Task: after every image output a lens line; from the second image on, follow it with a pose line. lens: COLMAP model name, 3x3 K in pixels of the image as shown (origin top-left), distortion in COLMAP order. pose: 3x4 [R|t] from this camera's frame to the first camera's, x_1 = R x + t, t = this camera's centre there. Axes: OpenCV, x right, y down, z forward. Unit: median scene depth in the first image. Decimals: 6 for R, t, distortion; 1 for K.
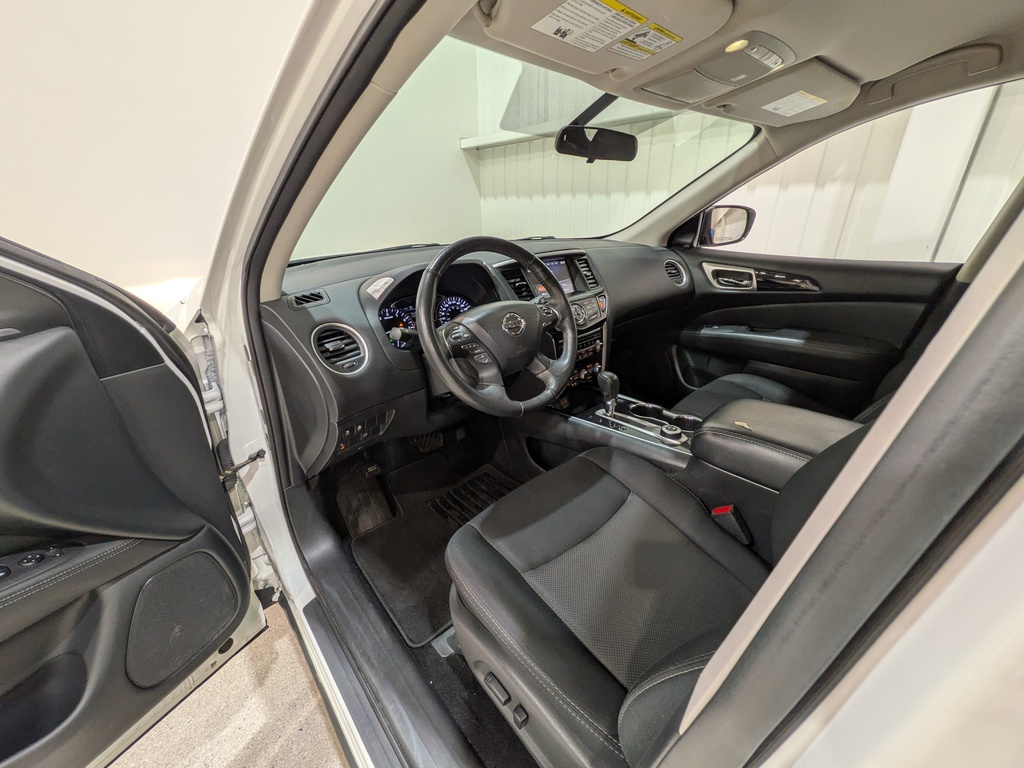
lens RADIAL K [[407.1, 0, 512.0], [0, 407.1, 384.0], [0, 0, 1]] dist [0.000320, 0.000110]
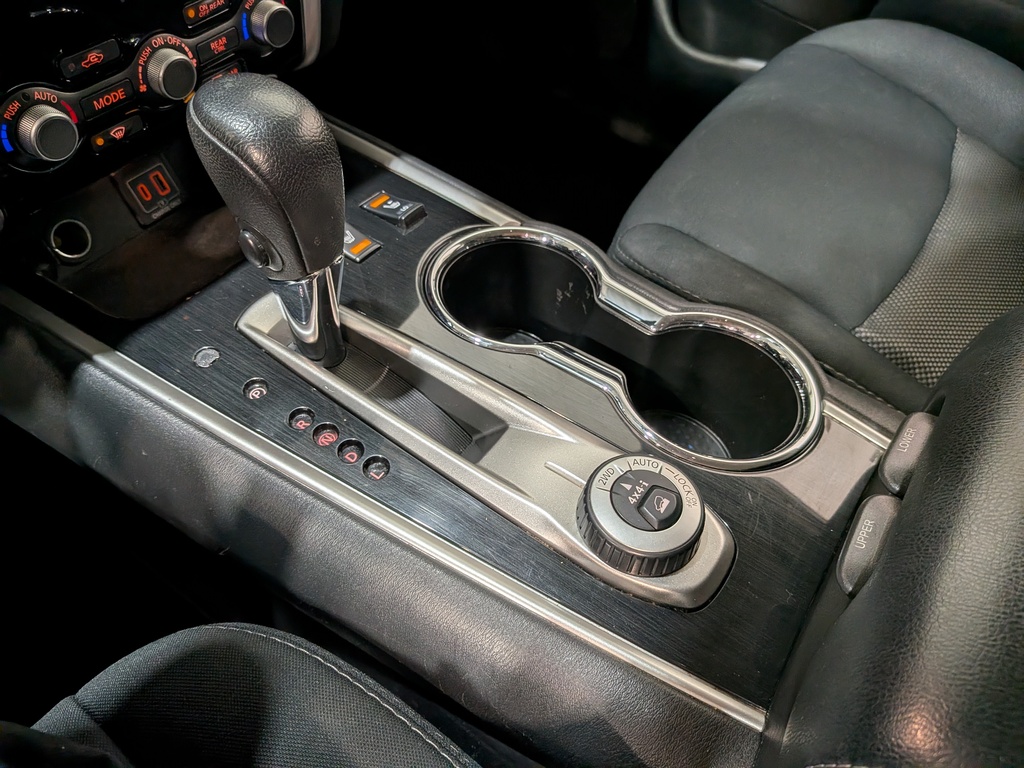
lens RADIAL K [[775.7, 0, 486.4], [0, 775.7, 381.9], [0, 0, 1]] dist [-0.005569, -0.007959]
pose [[0.974744, -0.103386, 0.197954, 0.297273], [-0.002253, 0.881795, 0.471628, -0.077277], [-0.223315, -0.460162, 0.859291, 0.841913]]
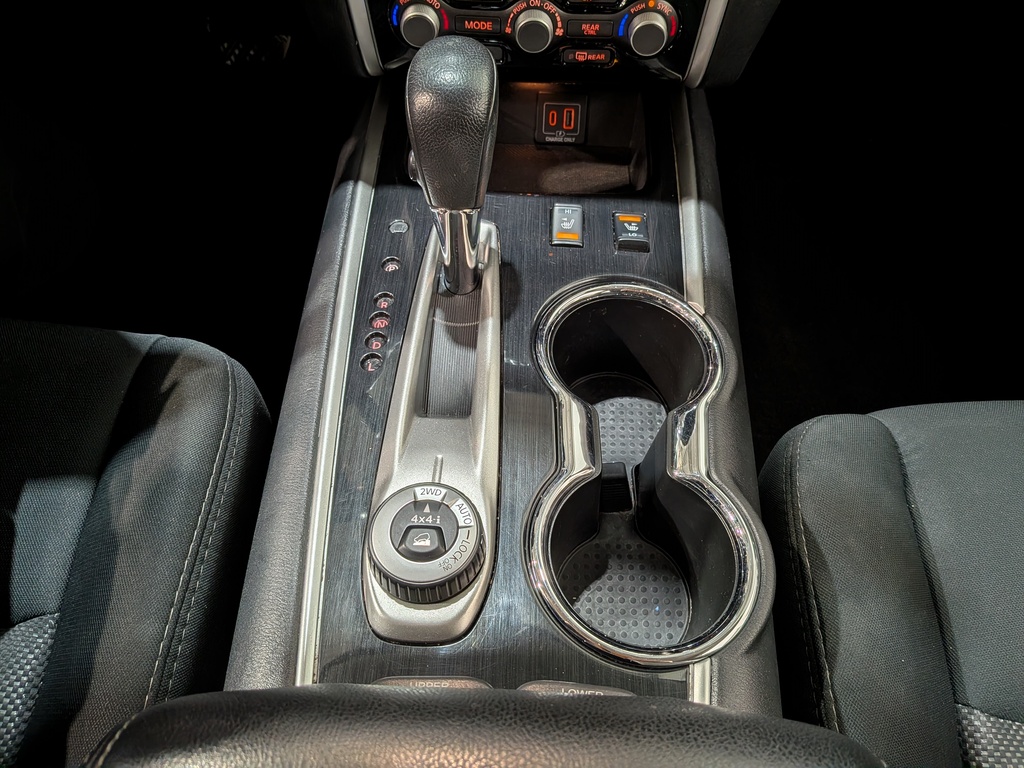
lens RADIAL K [[769.2, 0, 510.7], [0, 769.2, 351.6], [0, 0, 1]] dist [-0.002058, -0.000859]
pose [[0.710769, 0.580708, -0.396970, 0.537434], [-0.307450, 0.764044, 0.567196, -0.145261], [0.632678, -0.281097, 0.721598, 0.884389]]
